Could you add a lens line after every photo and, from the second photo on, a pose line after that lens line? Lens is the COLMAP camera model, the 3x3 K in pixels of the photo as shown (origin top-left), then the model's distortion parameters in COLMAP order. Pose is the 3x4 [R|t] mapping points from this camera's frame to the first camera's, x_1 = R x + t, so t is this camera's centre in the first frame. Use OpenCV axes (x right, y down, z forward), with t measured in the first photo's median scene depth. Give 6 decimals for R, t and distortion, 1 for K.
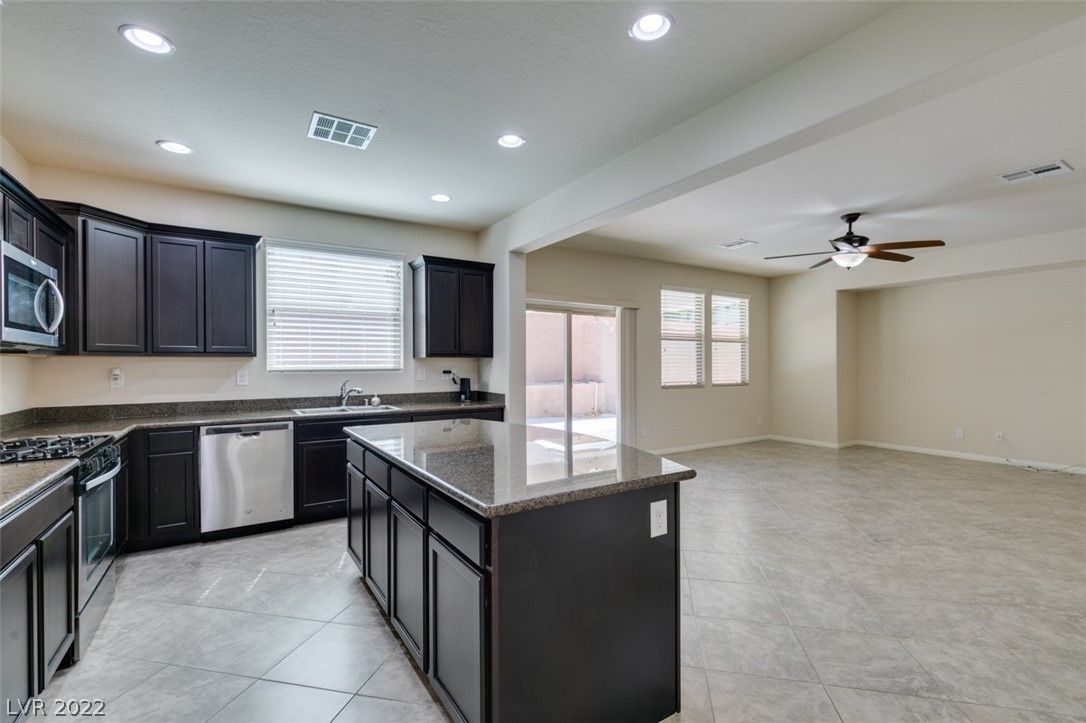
lens RADIAL K [[486.5, 0, 538.3], [0, 486.5, 365.1], [0, 0, 1]] dist [0.004659, -0.002363]
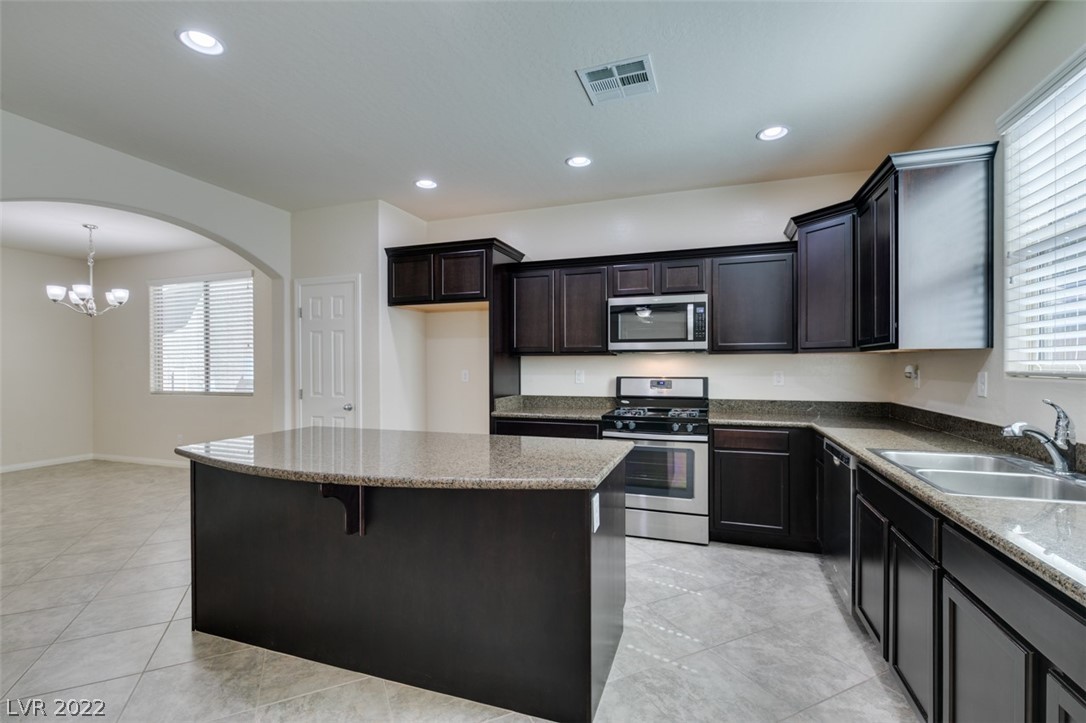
lens RADIAL K [[486.5, 0, 542.4], [0, 486.5, 366.4], [0, 0, 1]] dist [0.004659, -0.002363]
pose [[-0.782795, 0.011571, -0.622173, 0.139029], [0.006252, 0.999923, 0.010730, -0.003196], [0.622249, 0.004509, -0.782807, 1.005786]]
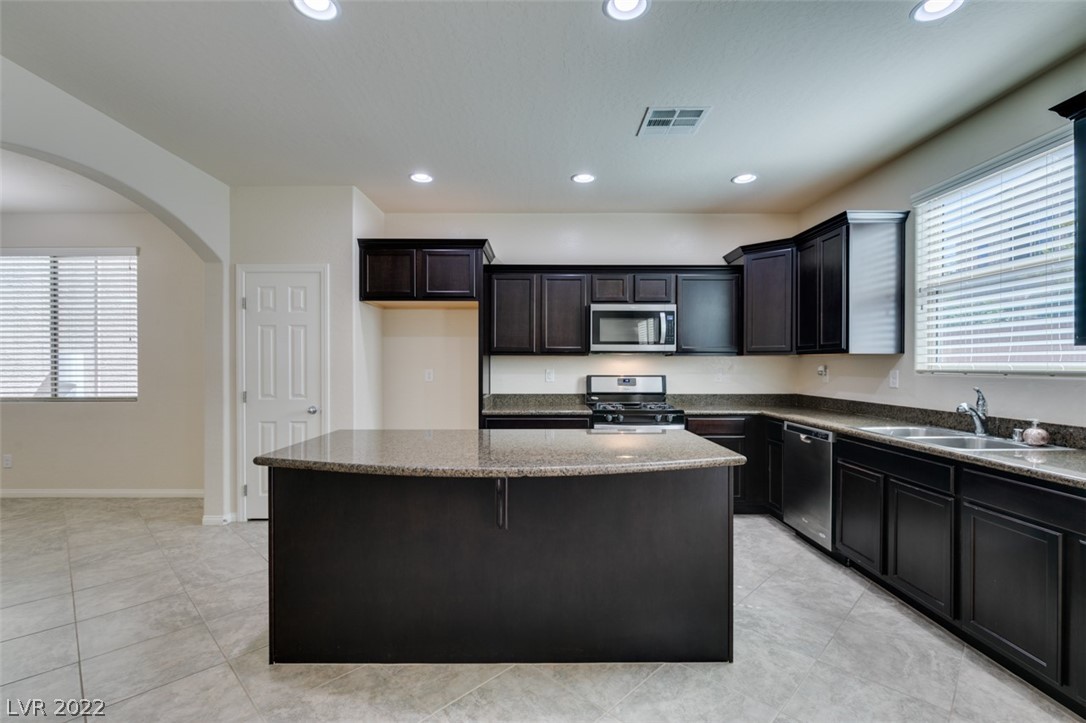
lens RADIAL K [[486.5, 0, 543.0], [0, 486.5, 364.8], [0, 0, 1]] dist [0.004659, -0.002363]
pose [[-0.526780, 0.007660, -0.849967, 0.356941], [0.000325, 0.999961, 0.008810, -0.003467], [0.850002, 0.004365, -0.526762, 0.830449]]
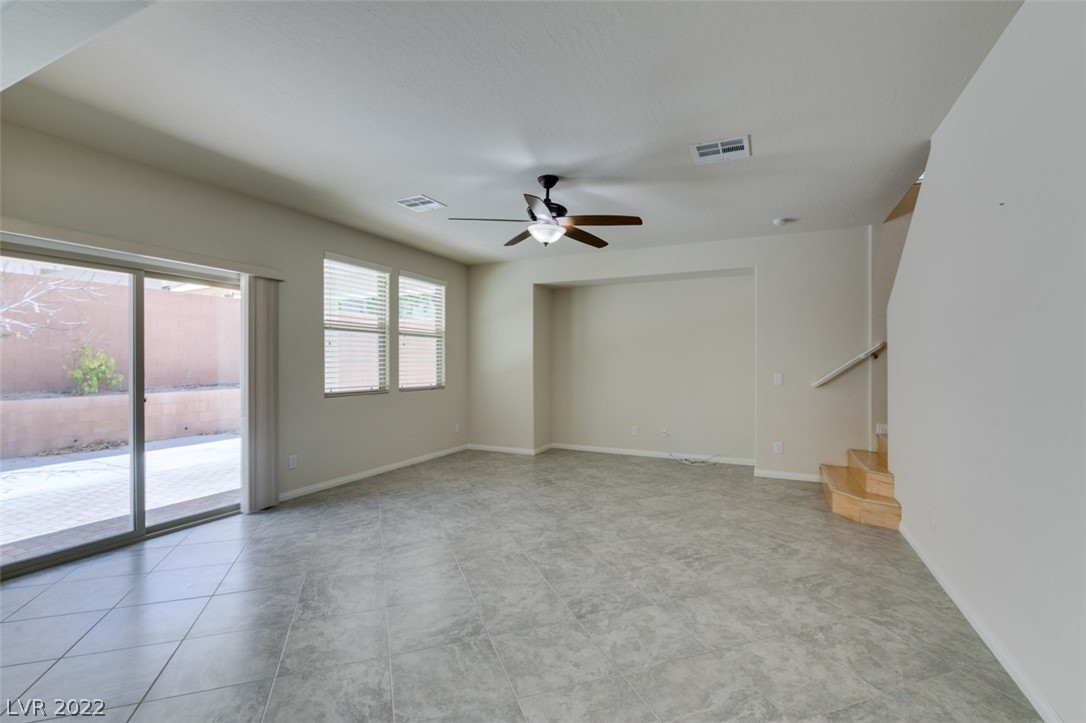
lens RADIAL K [[486.5, 0, 540.8], [0, 486.5, 364.6], [0, 0, 1]] dist [0.004659, -0.002363]
pose [[0.845348, 0.002595, 0.534210, 0.204942], [-0.003166, 0.999995, 0.000152, -0.000918], [-0.534207, -0.001820, 0.845352, 0.331189]]
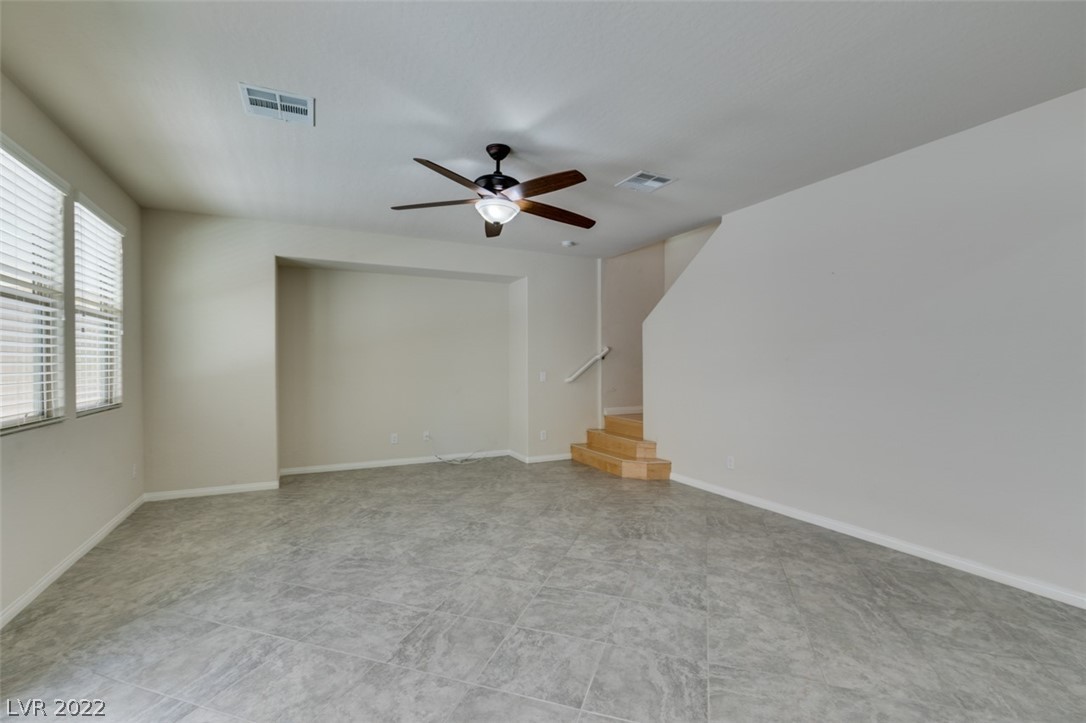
lens RADIAL K [[486.5, 0, 540.6], [0, 486.5, 363.3], [0, 0, 1]] dist [0.004659, -0.002363]
pose [[0.100201, 0.001260, 0.994966, -0.039116], [0.002705, 0.999995, -0.001539, -0.002133], [-0.994964, 0.002846, 0.100197, 0.879105]]
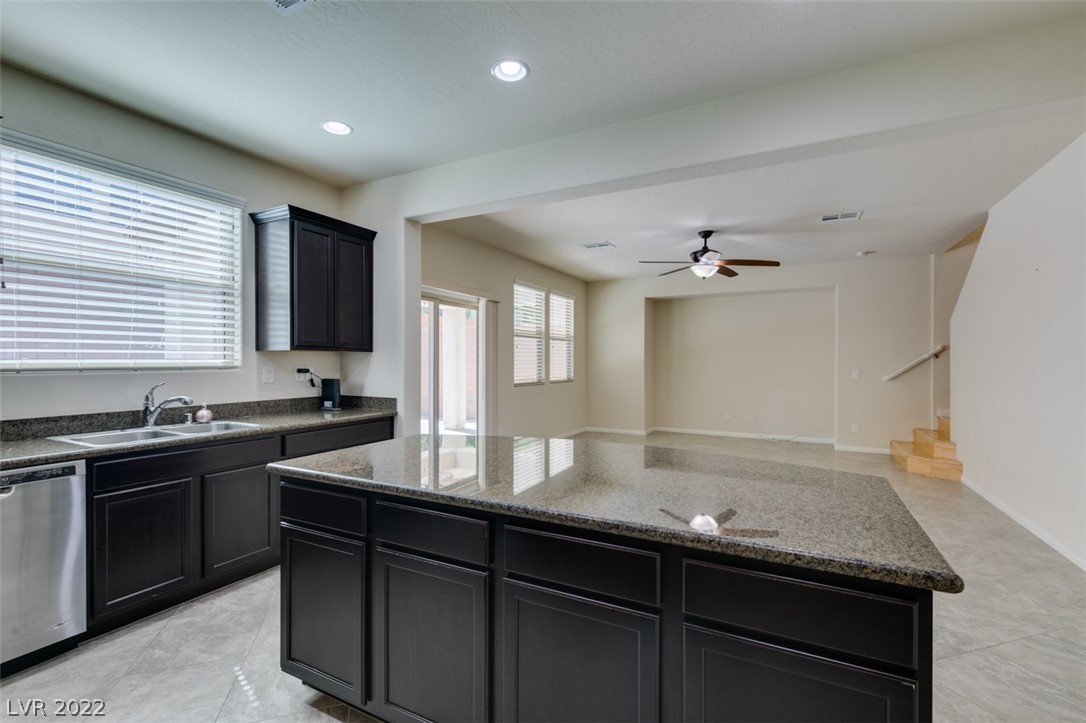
lens RADIAL K [[486.5, 0, 538.1], [0, 486.5, 364.6], [0, 0, 1]] dist [0.004659, -0.002363]
pose [[0.868153, 0.001395, 0.496294, -0.268244], [-0.003906, 0.999984, 0.004023, 0.000802], [-0.496281, -0.005431, 0.868145, 0.204230]]
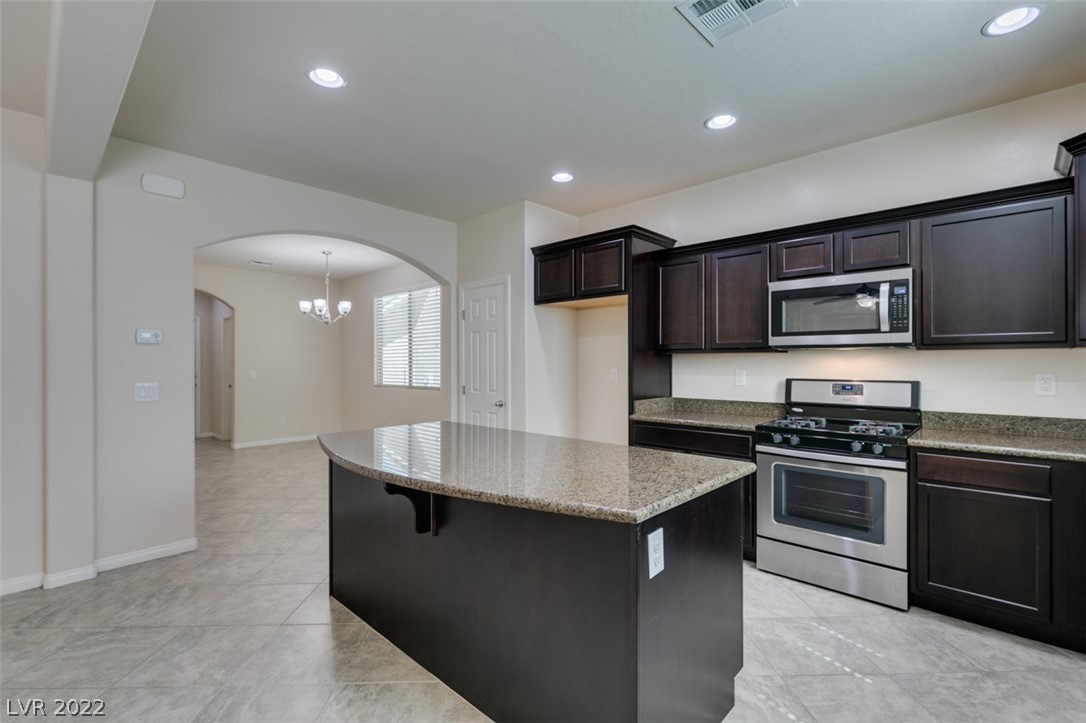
lens RADIAL K [[486.5, 0, 542.8], [0, 486.5, 363.5], [0, 0, 1]] dist [0.004659, -0.002363]
pose [[-0.968292, 0.007223, -0.249715, 0.009631], [0.005993, 0.999966, 0.005686, -0.002719], [0.249748, 0.004009, -0.968303, 1.006010]]
